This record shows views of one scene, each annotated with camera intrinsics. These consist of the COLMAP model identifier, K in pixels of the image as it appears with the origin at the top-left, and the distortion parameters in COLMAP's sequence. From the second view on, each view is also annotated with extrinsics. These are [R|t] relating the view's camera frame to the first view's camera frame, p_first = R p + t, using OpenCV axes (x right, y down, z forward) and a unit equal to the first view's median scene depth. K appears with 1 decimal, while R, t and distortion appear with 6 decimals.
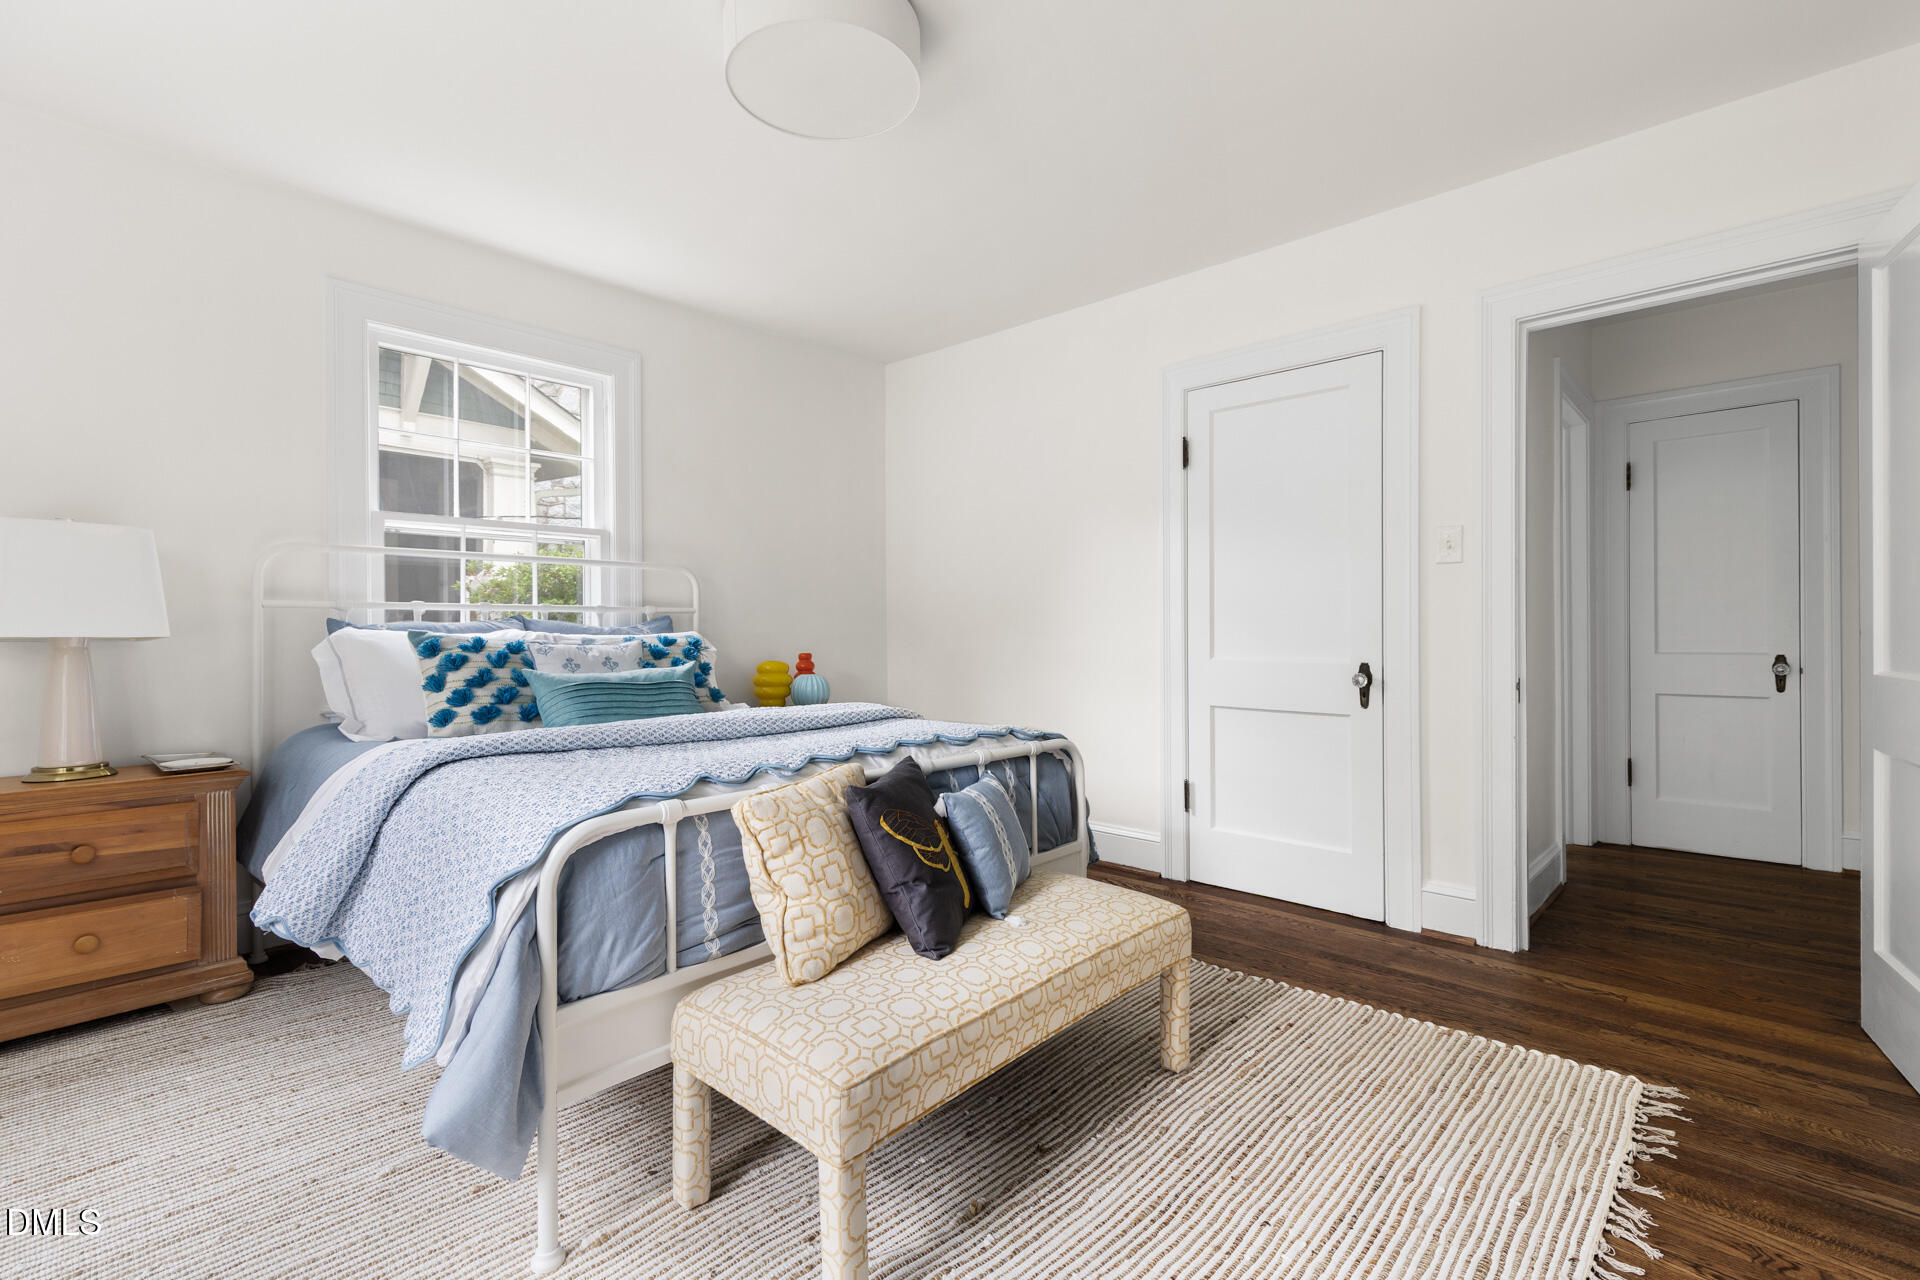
lens RADIAL K [[874.9, 0, 956.5], [0, 874.9, 644.2], [0, 0, 1]] dist [0.001115, 0.000287]
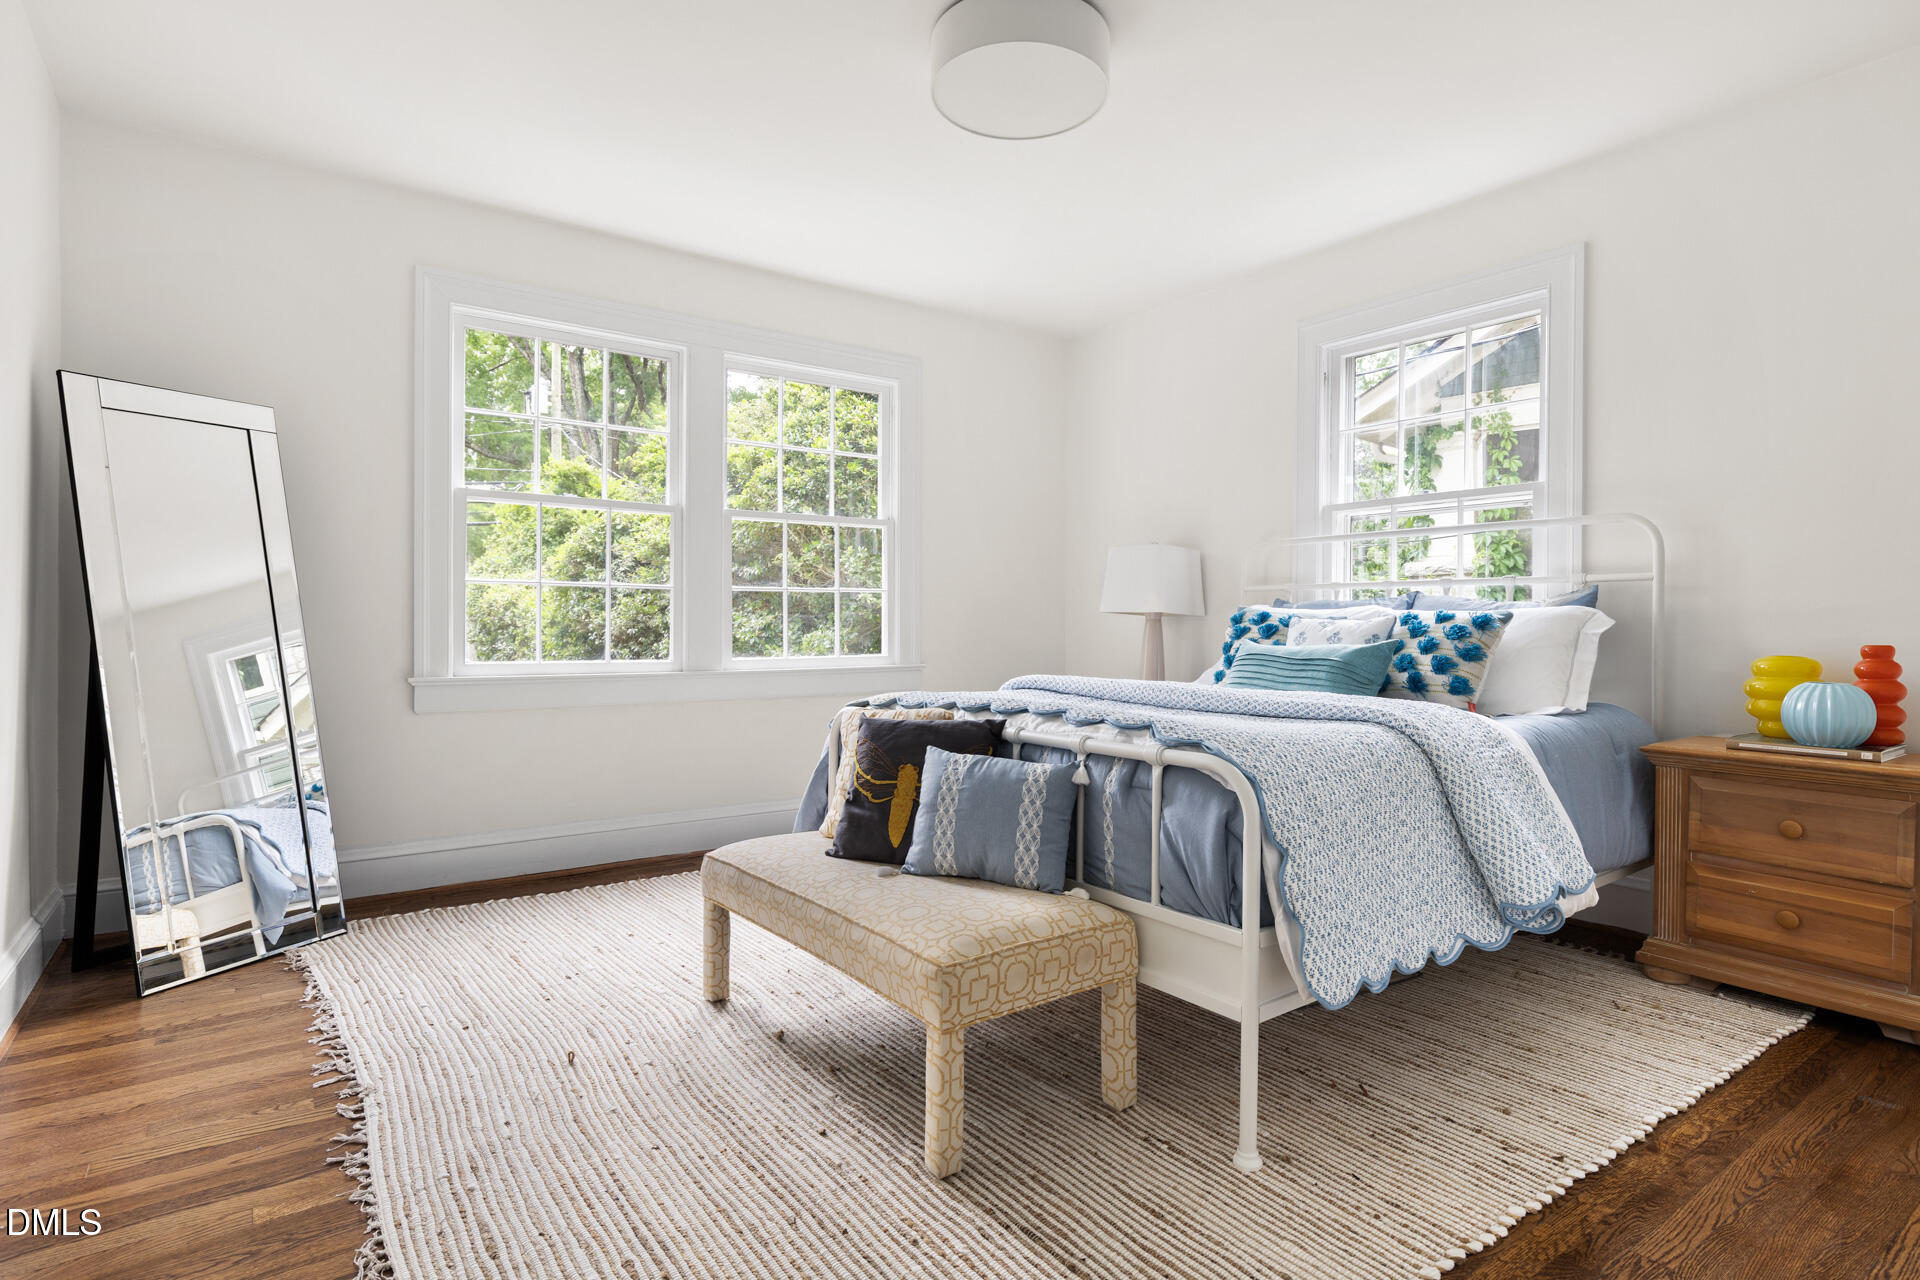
lens RADIAL K [[985.8, 0, 969.9], [0, 985.8, 631.8], [0, 0, 1]] dist [0.004557, 0.000453]
pose [[-0.197923, 0.005610, -0.980201, 1.305733], [-0.012889, 0.999882, 0.008325, 0.018296], [0.980133, 0.014281, -0.197828, 1.442254]]
